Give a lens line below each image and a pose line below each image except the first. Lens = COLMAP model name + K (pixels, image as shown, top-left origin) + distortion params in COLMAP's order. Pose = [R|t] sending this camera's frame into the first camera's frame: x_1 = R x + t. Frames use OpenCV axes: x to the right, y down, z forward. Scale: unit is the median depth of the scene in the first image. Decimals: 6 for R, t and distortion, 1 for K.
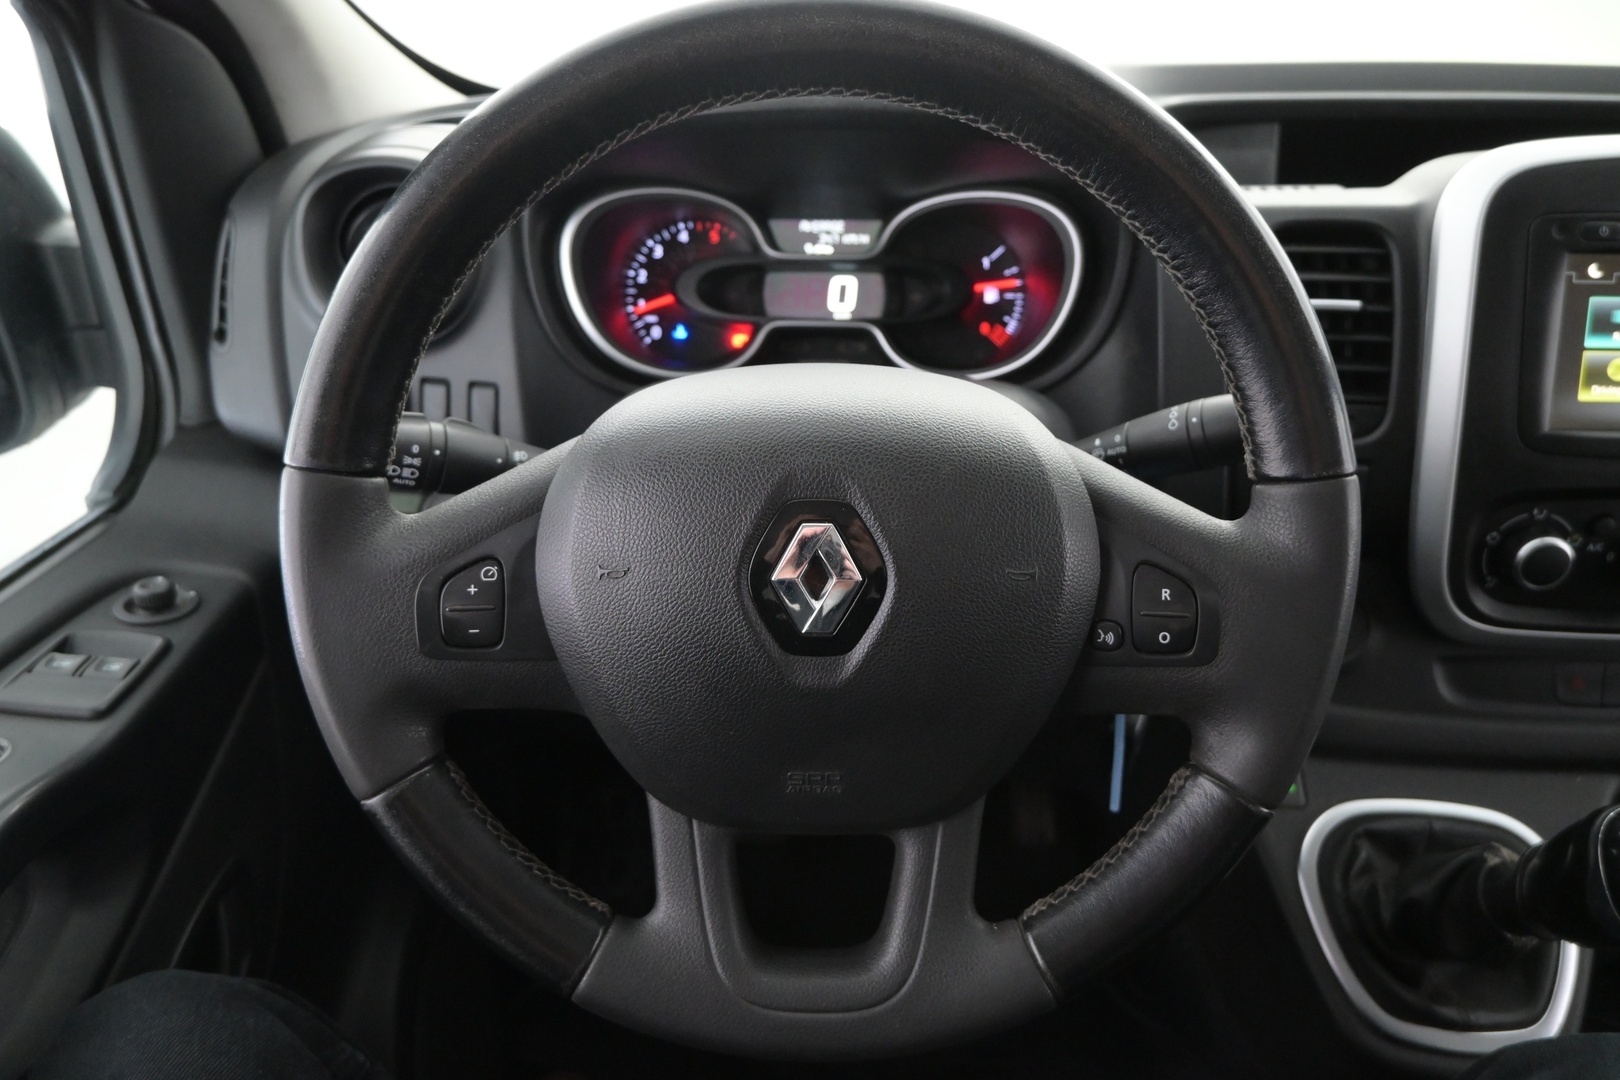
lens RADIAL K [[1099.8, 0, 810.0], [0, 1099.8, 540.0], [0, 0, 1]] dist [-0.003328, 0.001418]
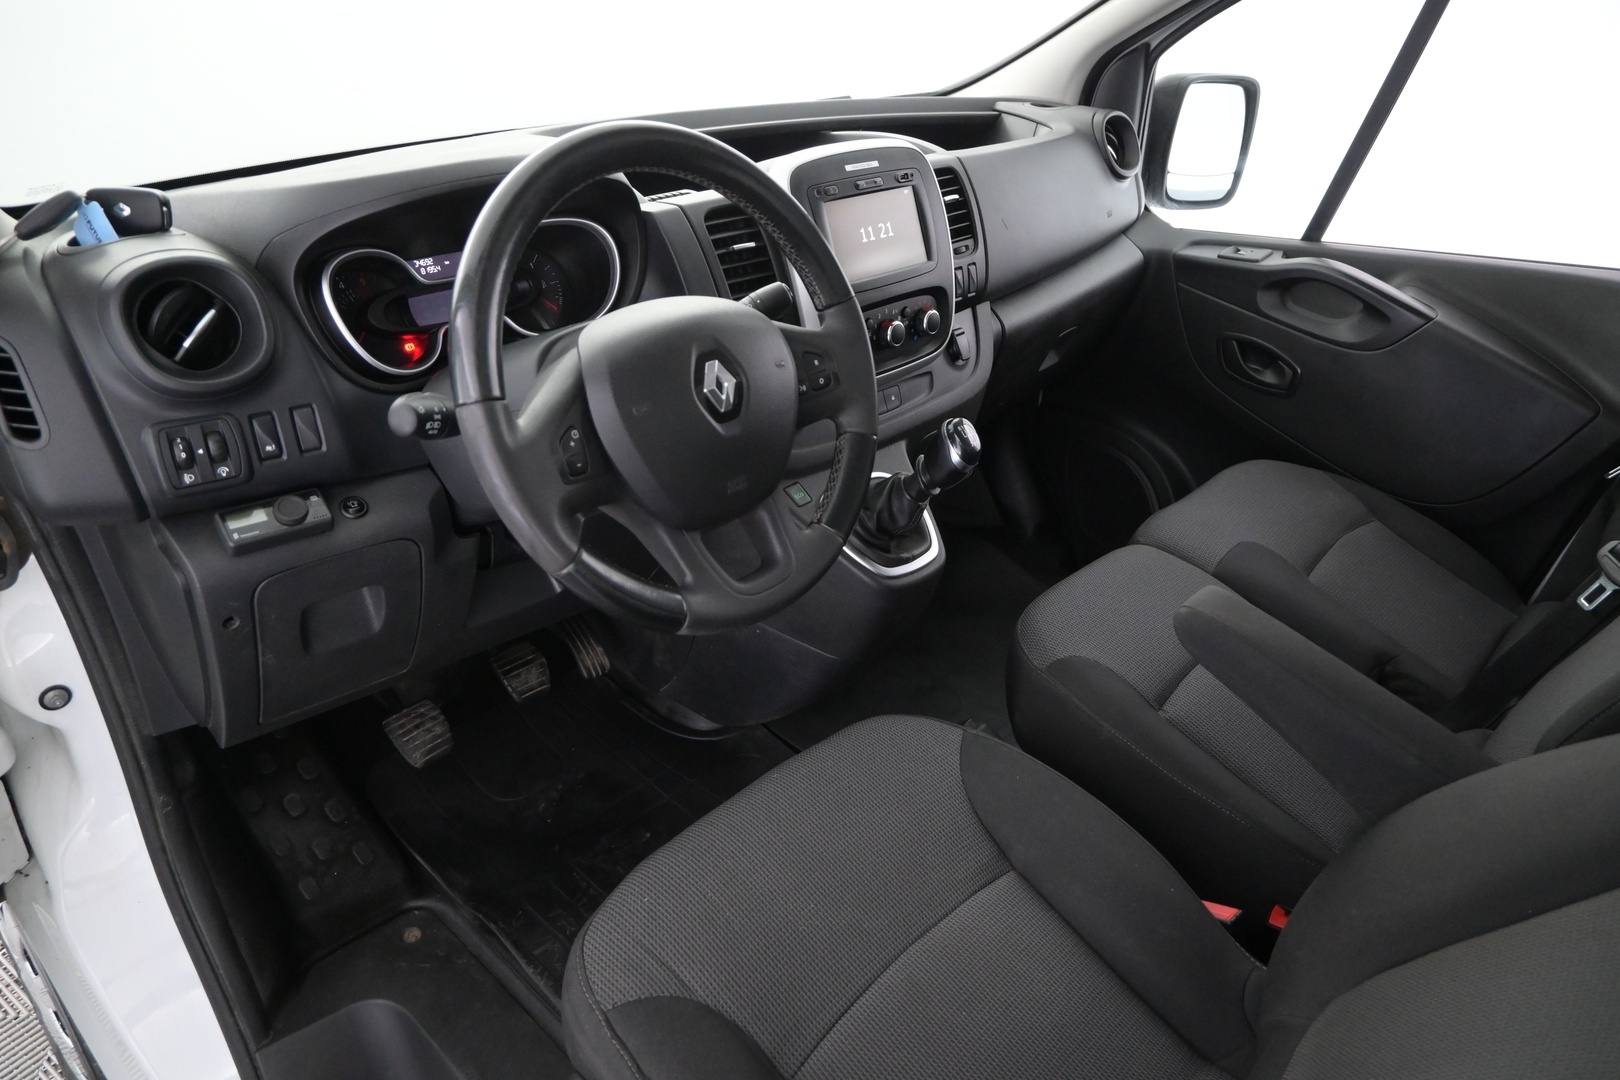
lens RADIAL K [[1046.6, 0, 810.1], [0, 1046.6, 498.0], [0, 0, 1]] dist [0.032575, 0.000105]
pose [[0.678630, -0.325301, 0.658514, -0.789481], [0.352524, 0.930812, 0.096521, 0.063828], [-0.644351, 0.166640, 0.746353, -0.383811]]
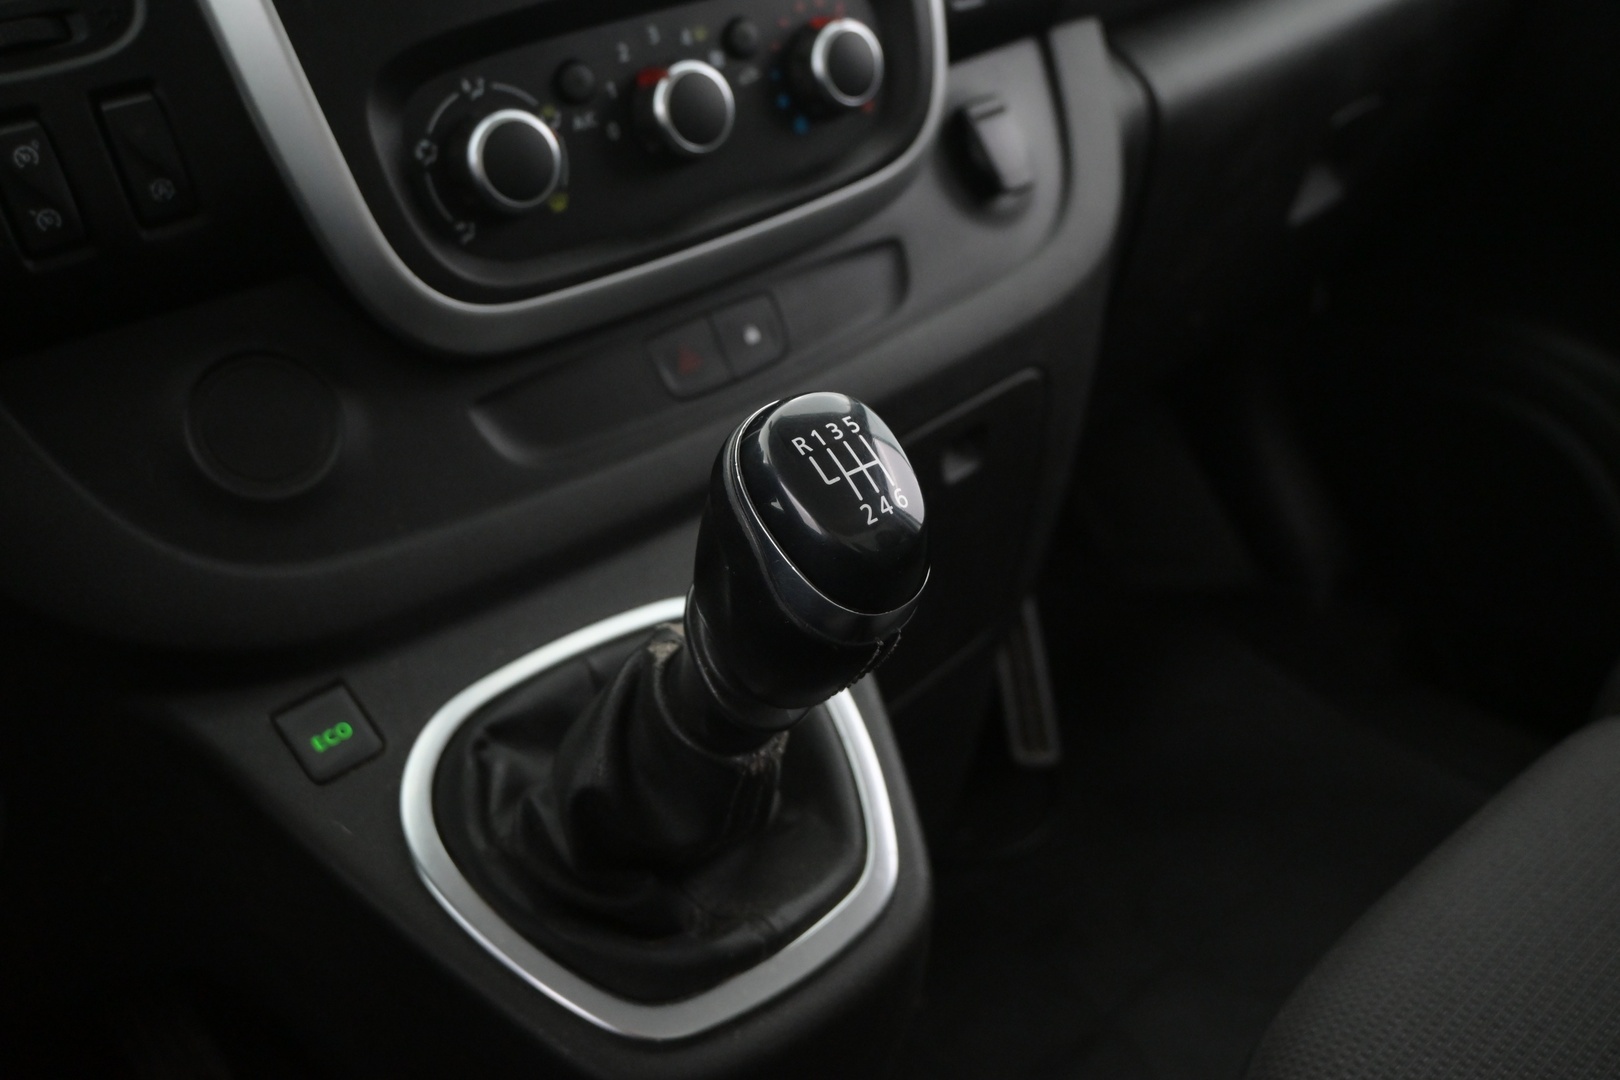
lens RADIAL K [[1403.6, 0, 781.5], [0, 1403.6, 542.4], [0, 0, 1]] dist [0.000348, 0.009447]
pose [[0.750105, -0.407834, 0.520590, 0.299783], [0.452312, 0.890671, 0.046034, 0.220702], [-0.482449, 0.200939, 0.852565, 0.337873]]
